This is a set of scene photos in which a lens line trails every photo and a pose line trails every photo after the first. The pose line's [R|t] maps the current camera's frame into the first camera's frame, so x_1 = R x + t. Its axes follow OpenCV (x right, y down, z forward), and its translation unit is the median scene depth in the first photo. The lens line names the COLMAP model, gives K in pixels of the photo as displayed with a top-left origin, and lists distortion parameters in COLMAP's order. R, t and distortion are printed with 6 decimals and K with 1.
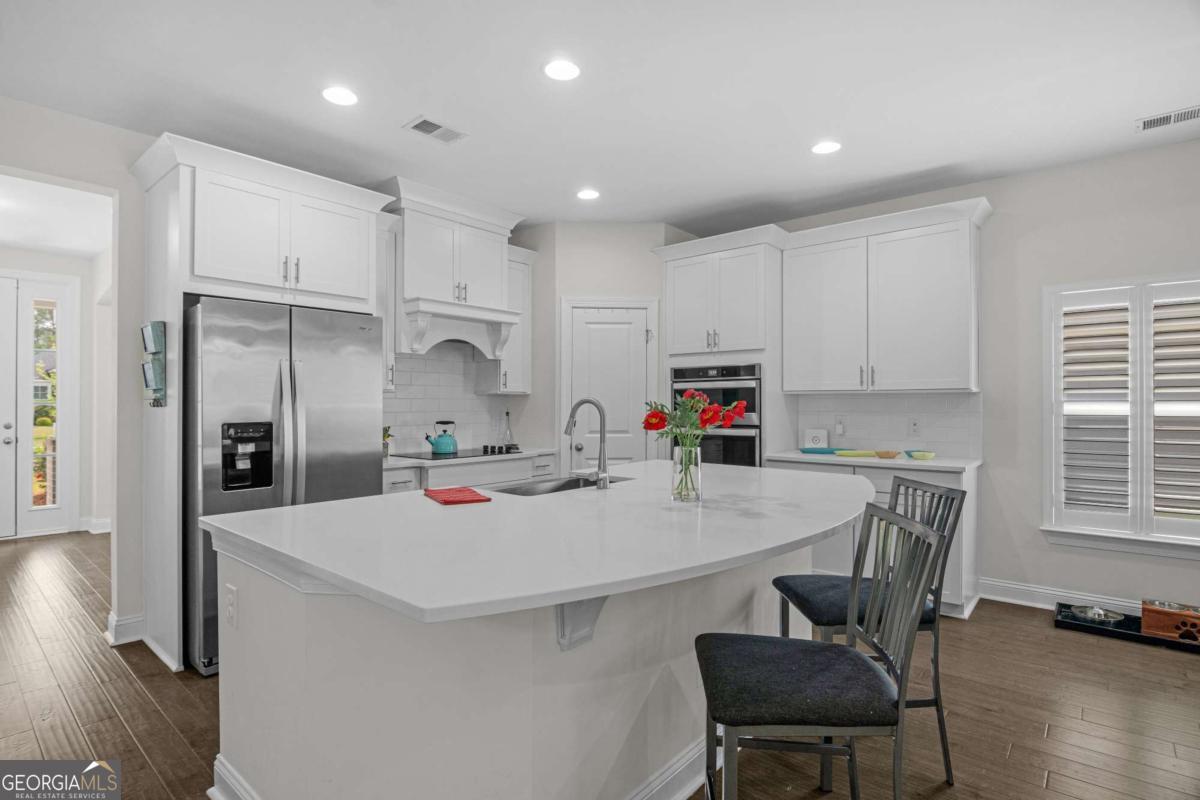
lens RADIAL K [[594.5, 0, 546.1], [0, 594.5, 402.6], [0, 0, 1]] dist [-0.017977, -0.002556]
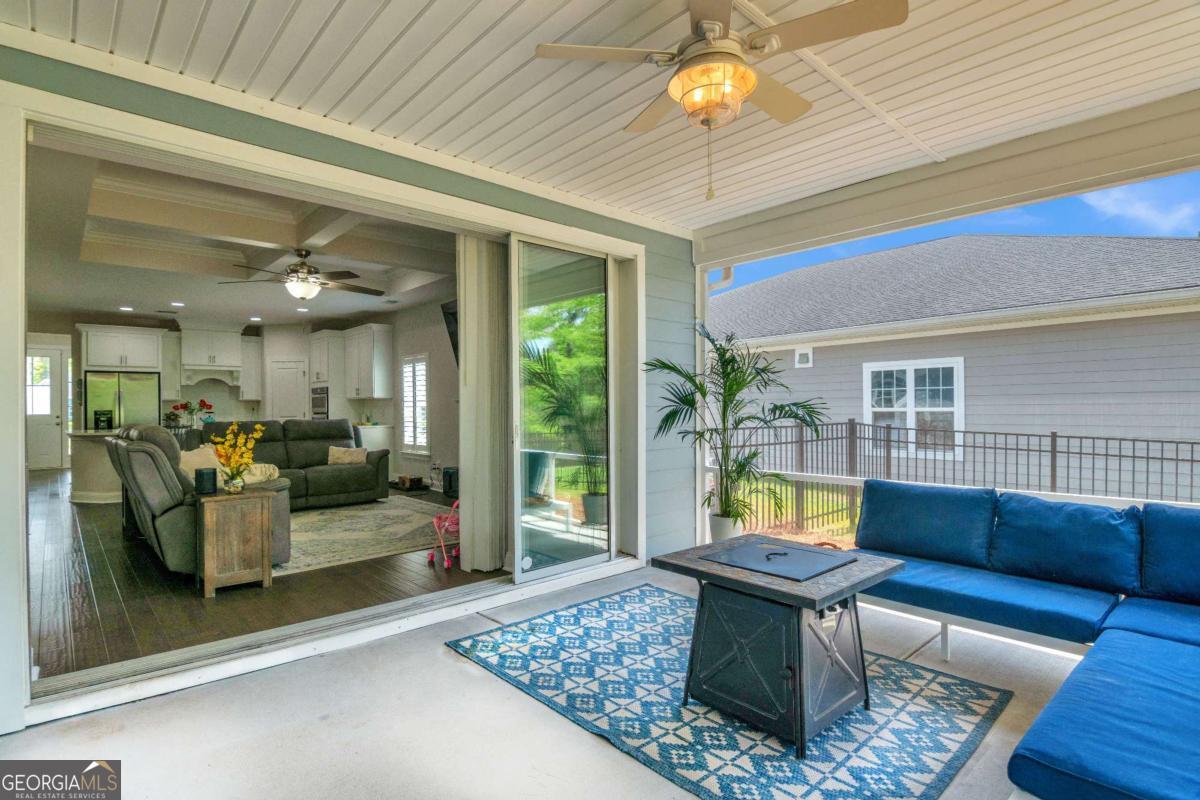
lens RADIAL K [[594.5, 0, 553.5], [0, 594.5, 409.1], [0, 0, 1]] dist [-0.017977, -0.002556]
pose [[0.993494, -0.004551, -0.113798, 1.848385], [0.004980, 0.999982, 0.003482, 0.022574], [0.113780, -0.004026, 0.993498, -1.523387]]
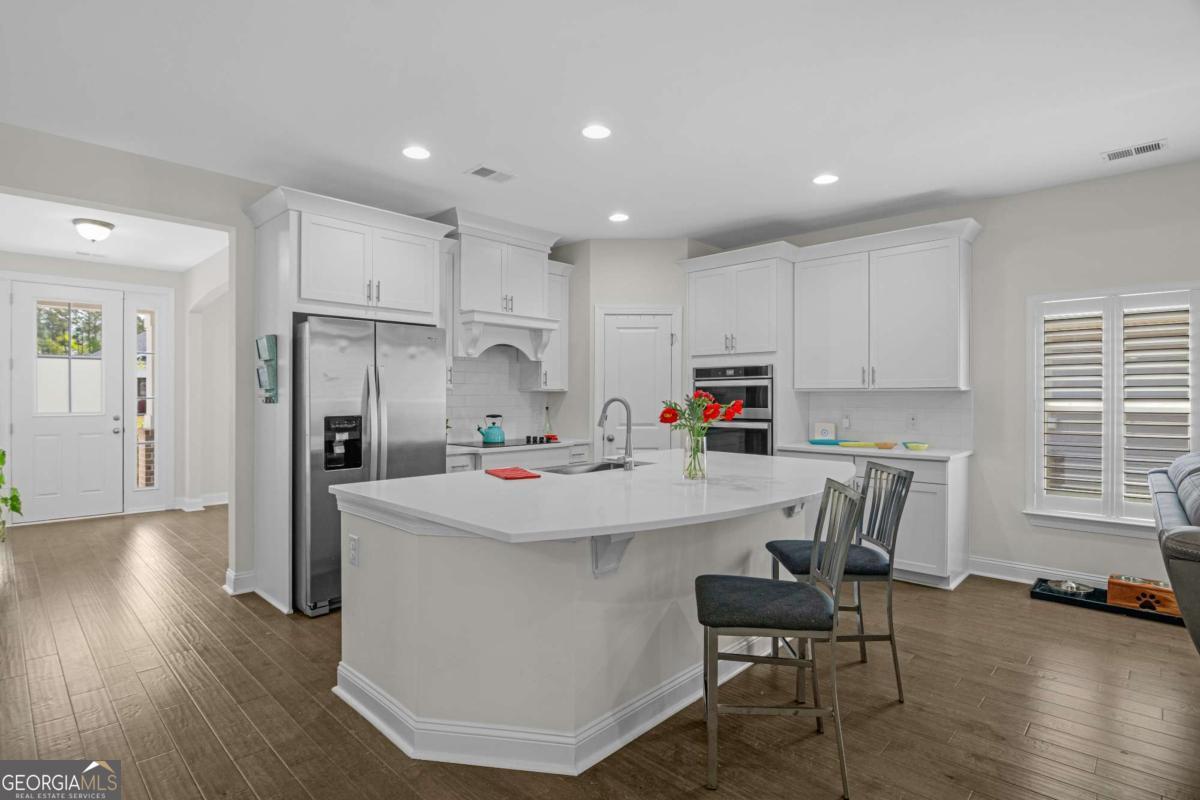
lens RADIAL K [[594.5, 0, 543.2], [0, 594.5, 400.4], [0, 0, 1]] dist [-0.017977, -0.002556]
pose [[0.998176, 0.001051, -0.060366, -0.006109], [-0.000563, 0.999967, 0.008095, -0.007930], [0.060372, -0.008046, 0.998144, -0.182525]]
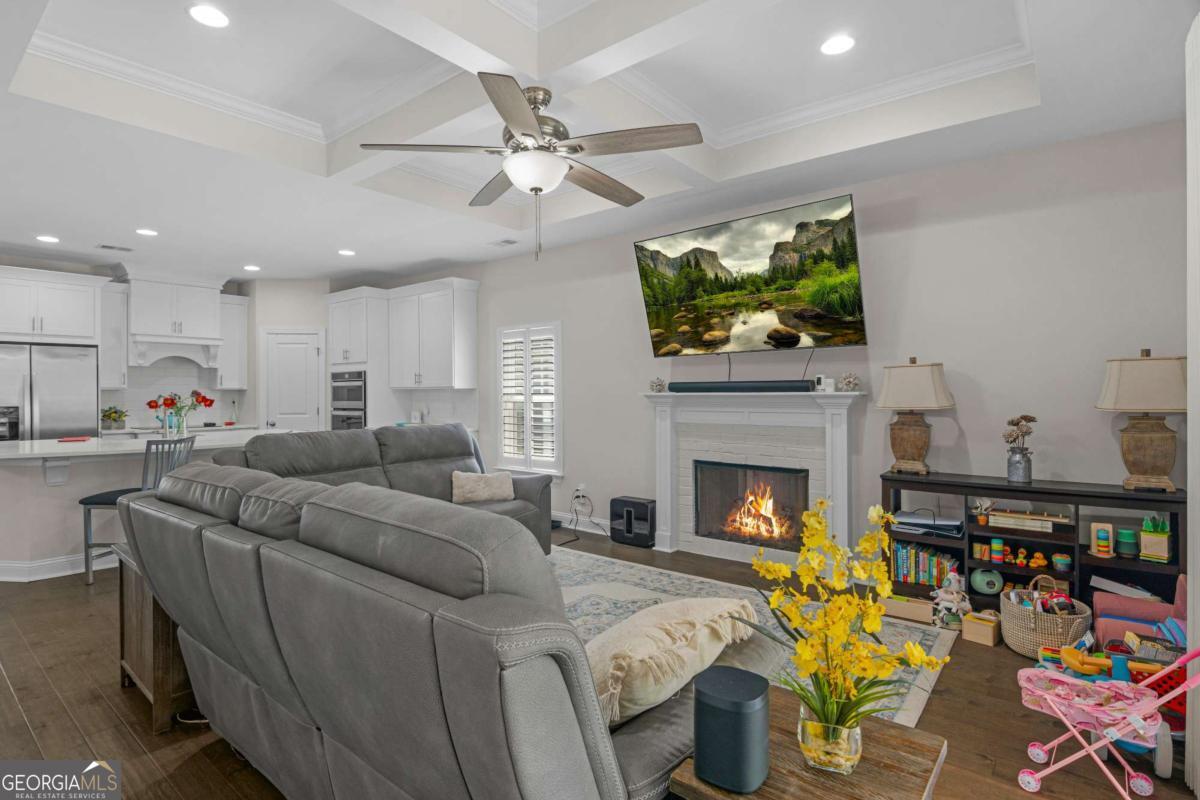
lens RADIAL K [[594.5, 0, 539.8], [0, 594.5, 385.9], [0, 0, 1]] dist [-0.017977, -0.002556]
pose [[0.999433, -0.002143, 0.033608, 0.950013], [0.002509, 0.999938, -0.010856, -0.007658], [-0.033583, 0.010934, 0.999376, -0.768554]]
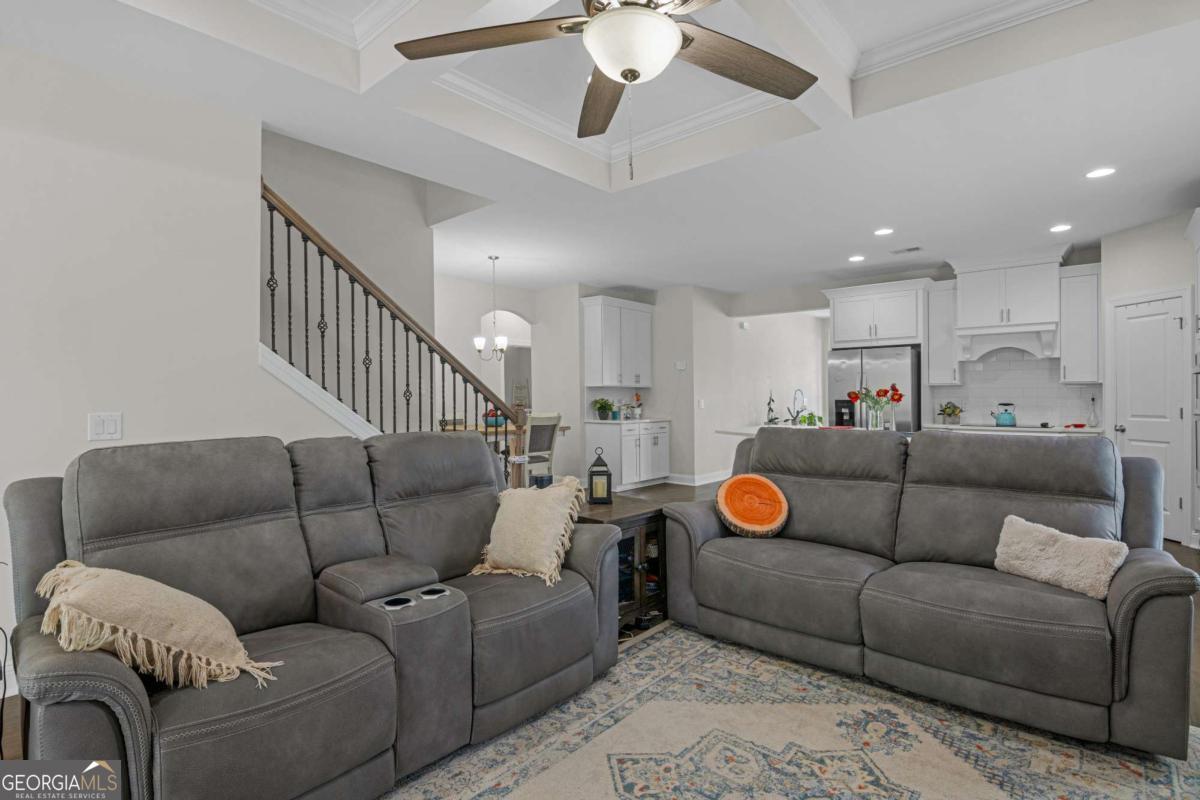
lens RADIAL K [[594.5, 0, 629.8], [0, 594.5, 399.8], [0, 0, 1]] dist [-0.017977, -0.002556]
pose [[0.058782, 0.007191, -0.998245, 1.512802], [0.004949, 0.999960, 0.007495, 0.008496], [0.998259, -0.005380, 0.058744, -0.014016]]
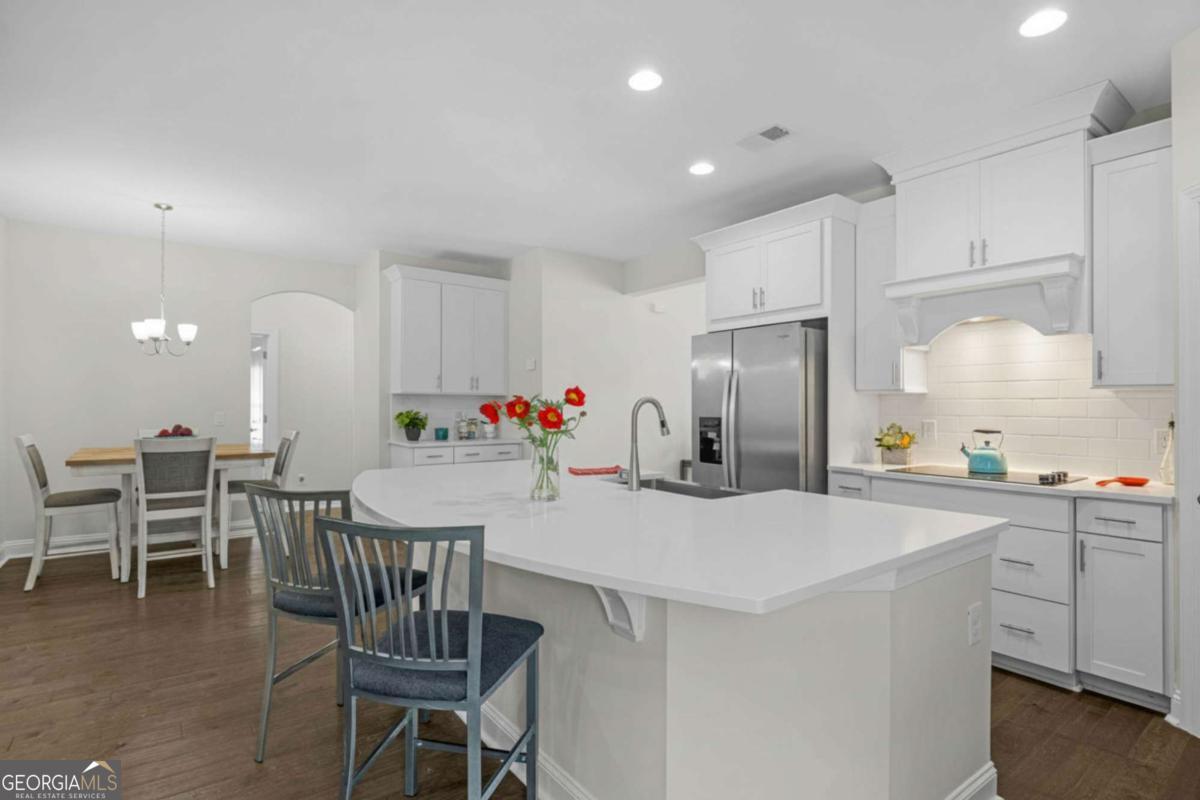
lens RADIAL K [[594.5, 0, 627.1], [0, 594.5, 406.9], [0, 0, 1]] dist [-0.017977, -0.002556]
pose [[-0.147057, 0.003690, -0.989121, 0.770308], [-0.002847, 0.999987, 0.004154, 0.001970], [0.989124, 0.003427, -0.147044, 0.819110]]
